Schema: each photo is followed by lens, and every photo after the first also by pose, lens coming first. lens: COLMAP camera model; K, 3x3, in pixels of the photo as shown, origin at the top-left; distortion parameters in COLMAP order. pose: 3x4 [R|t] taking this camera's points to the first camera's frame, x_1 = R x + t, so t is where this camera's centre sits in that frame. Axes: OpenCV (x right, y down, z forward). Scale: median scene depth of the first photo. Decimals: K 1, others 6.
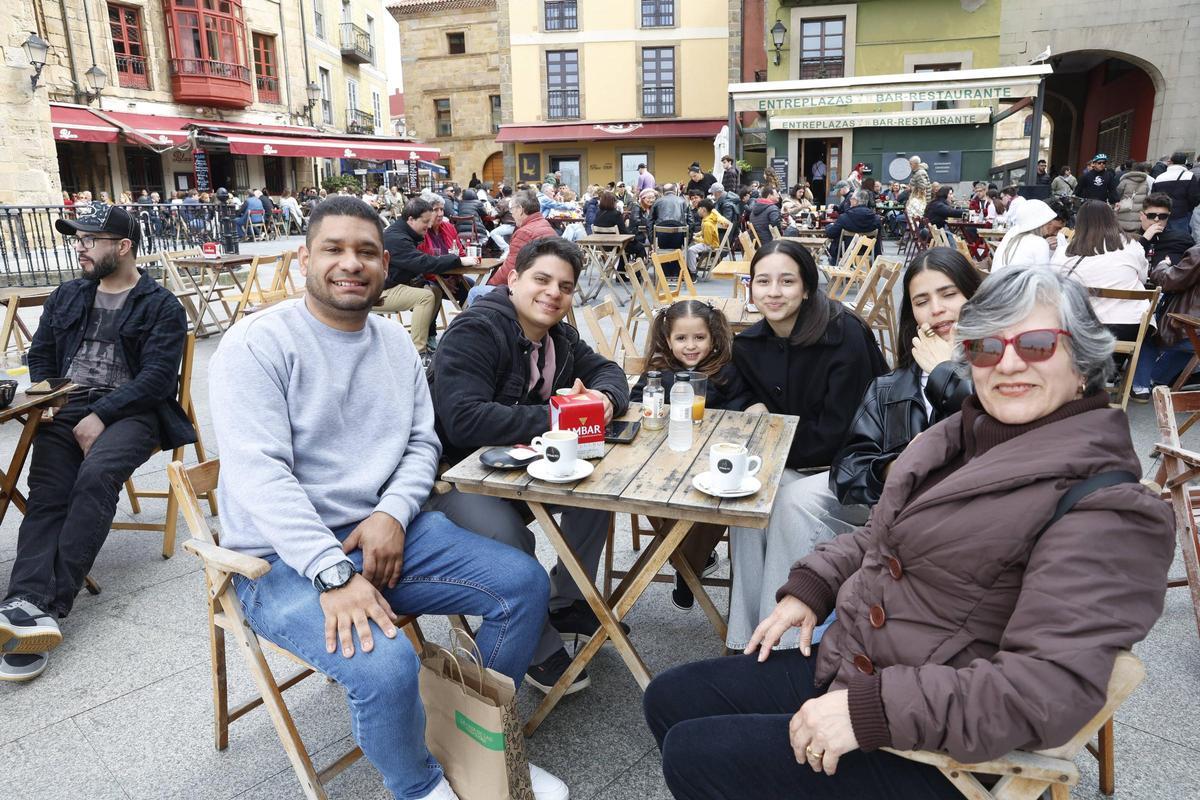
lens RADIAL K [[842.4, 0, 595.1], [0, 842.4, 427.0], [0, 0, 1]] dist [-0.105059, 0.071784]
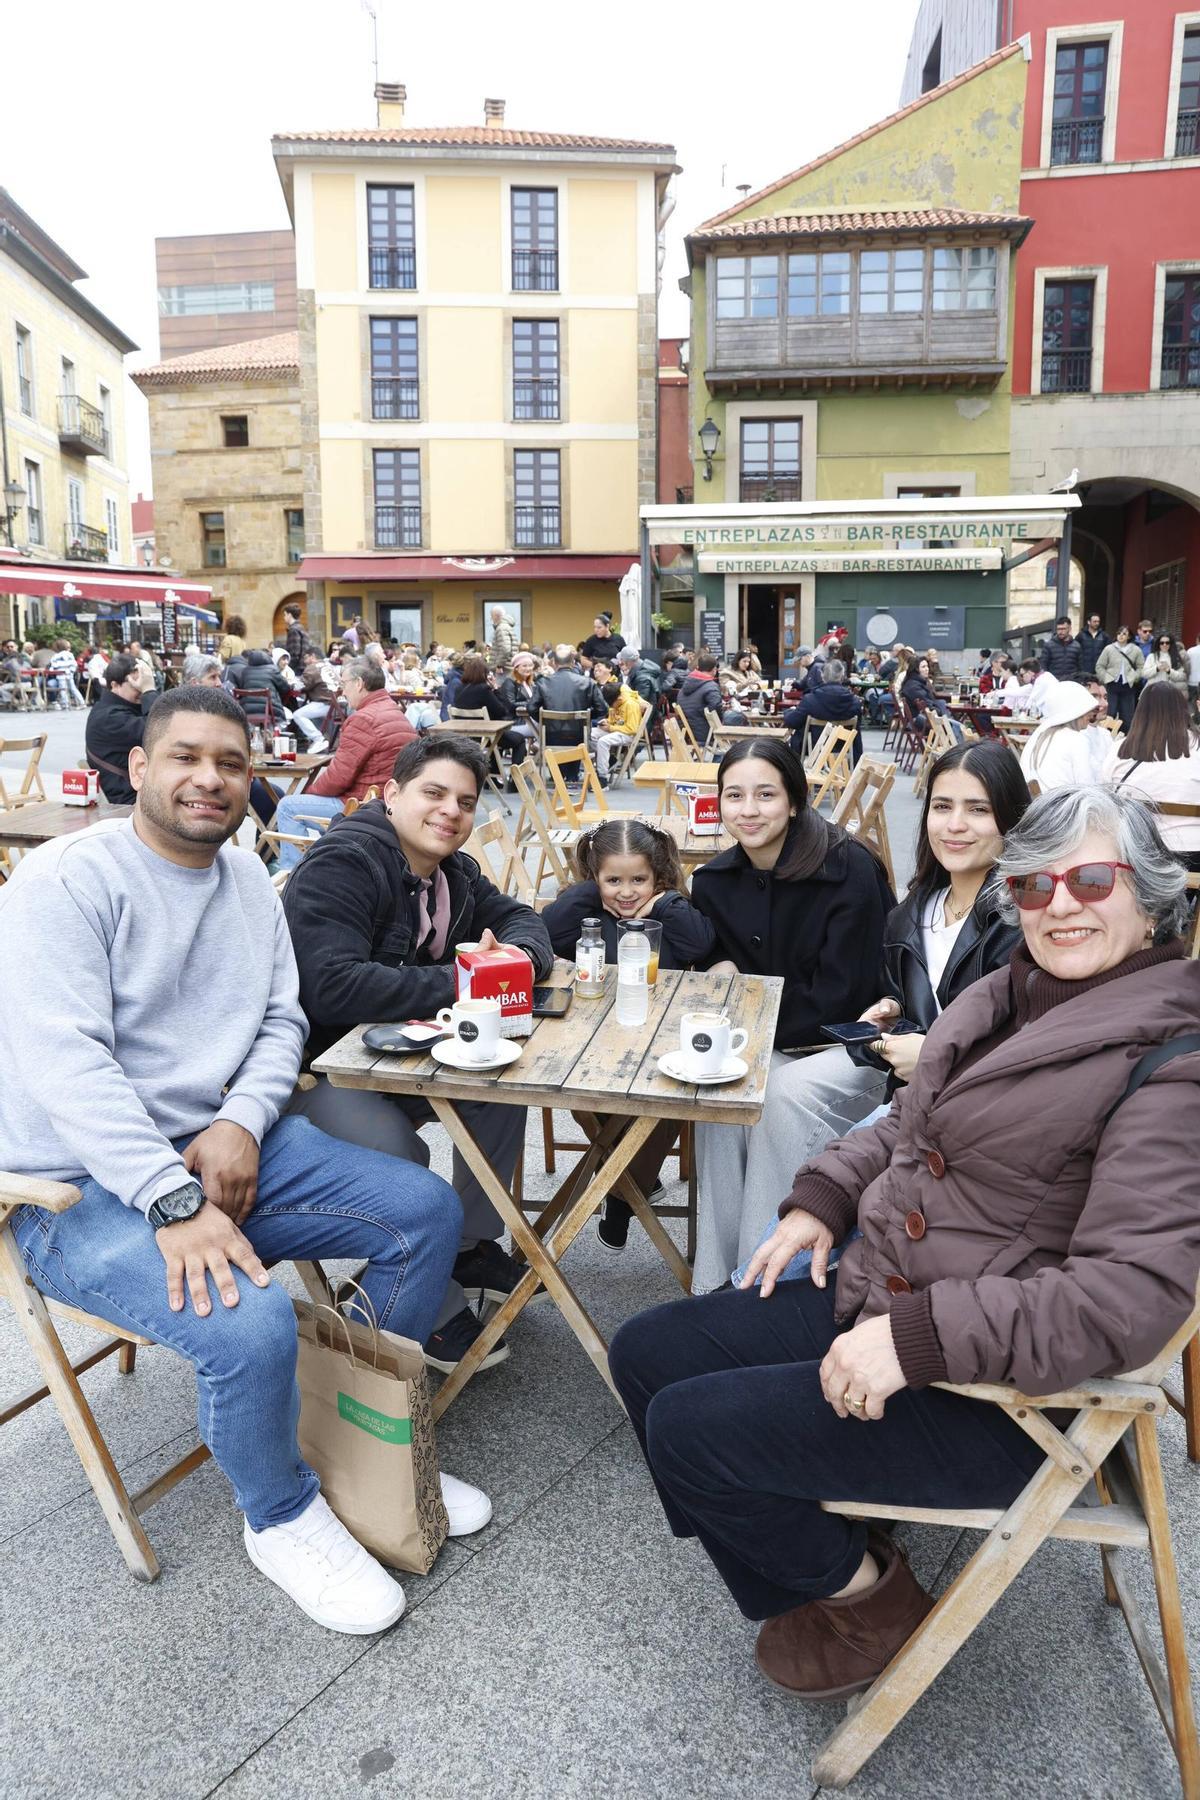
lens RADIAL K [[1263.6, 0, 606.4], [0, 1263.6, 912.0], [0, 0, 1]] dist [-0.105059, 0.071784]
pose [[0.991089, -0.004700, 0.133122, -0.007646], [0.014262, 0.997376, -0.070970, 0.000801], [-0.132439, 0.072236, 0.988555, -0.011050]]
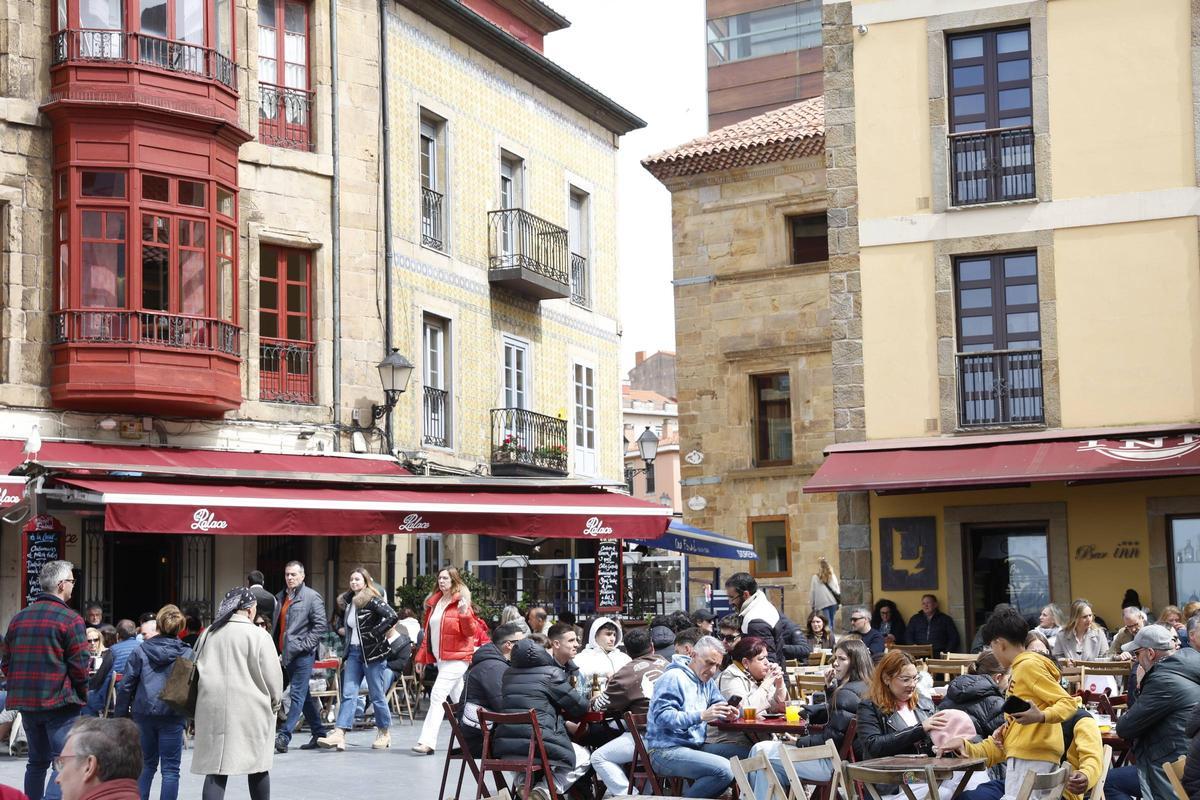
lens RADIAL K [[2281.8, 0, 600.1], [0, 2281.8, 399.4], [0, 0, 1]] dist [0.202379, 0.000000]
pose [[0.942334, -0.032817, -0.333060, 0.160064], [-0.084173, 0.939951, -0.330767, -0.032020], [0.323915, 0.339727, 0.882986, 0.036627]]
